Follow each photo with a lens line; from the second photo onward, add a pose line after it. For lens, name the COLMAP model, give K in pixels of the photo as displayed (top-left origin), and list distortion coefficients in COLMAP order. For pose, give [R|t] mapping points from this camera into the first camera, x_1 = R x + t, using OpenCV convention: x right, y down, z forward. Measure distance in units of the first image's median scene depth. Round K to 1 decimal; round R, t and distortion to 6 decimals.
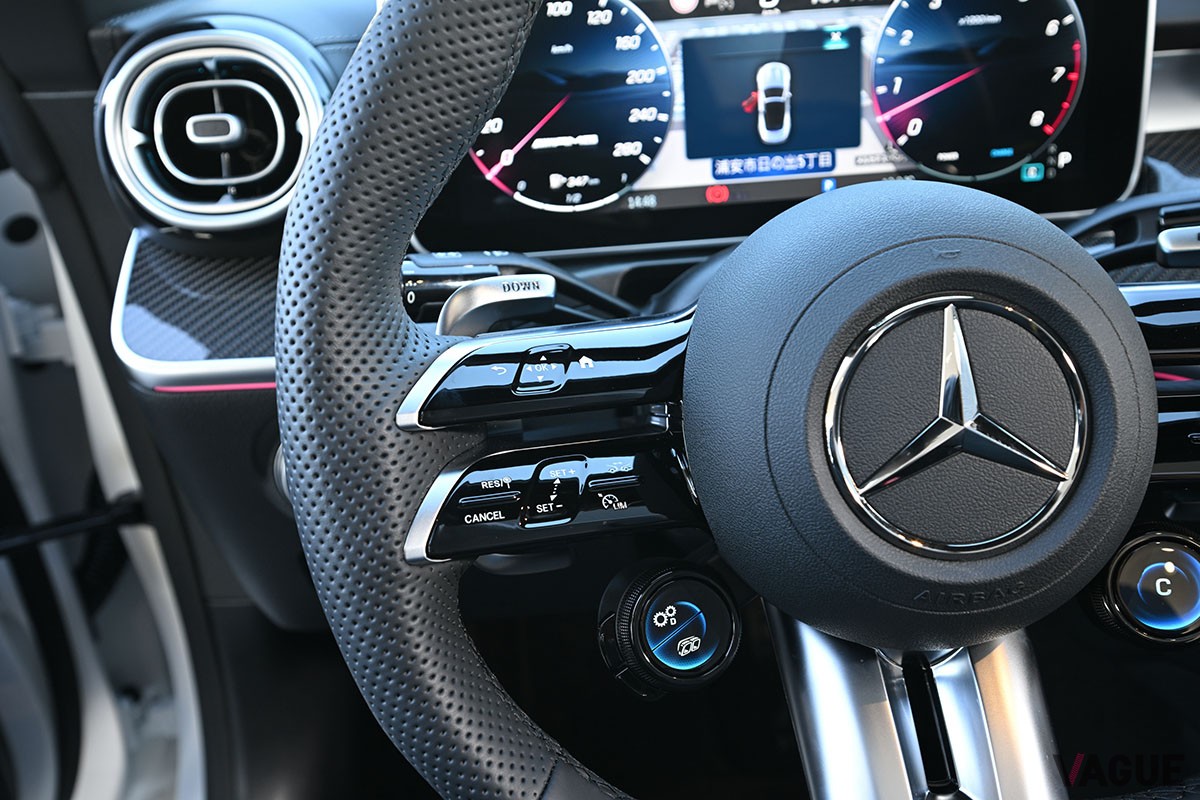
lens RADIAL K [[1042.7, 0, 600.8], [0, 1042.7, 399.3], [0, 0, 1]] dist [0.000011, 0.015416]
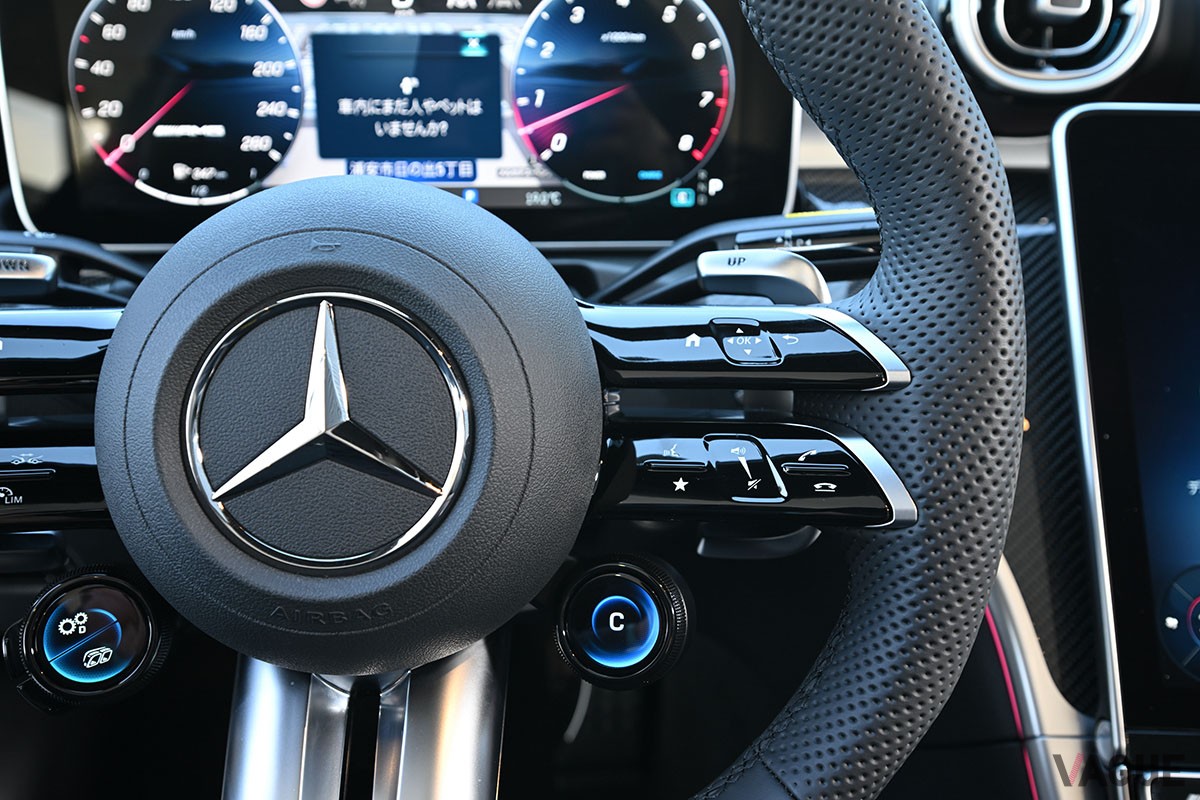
lens RADIAL K [[1042.7, 0, 598.2], [0, 1042.7, 401.6], [0, 0, 1]] dist [0.000011, 0.015416]
pose [[0.997565, 0.062645, 0.030643, 0.328739], [-0.061706, 0.997623, -0.030686, 0.007511], [-0.032492, 0.028720, 0.999059, 0.036135]]
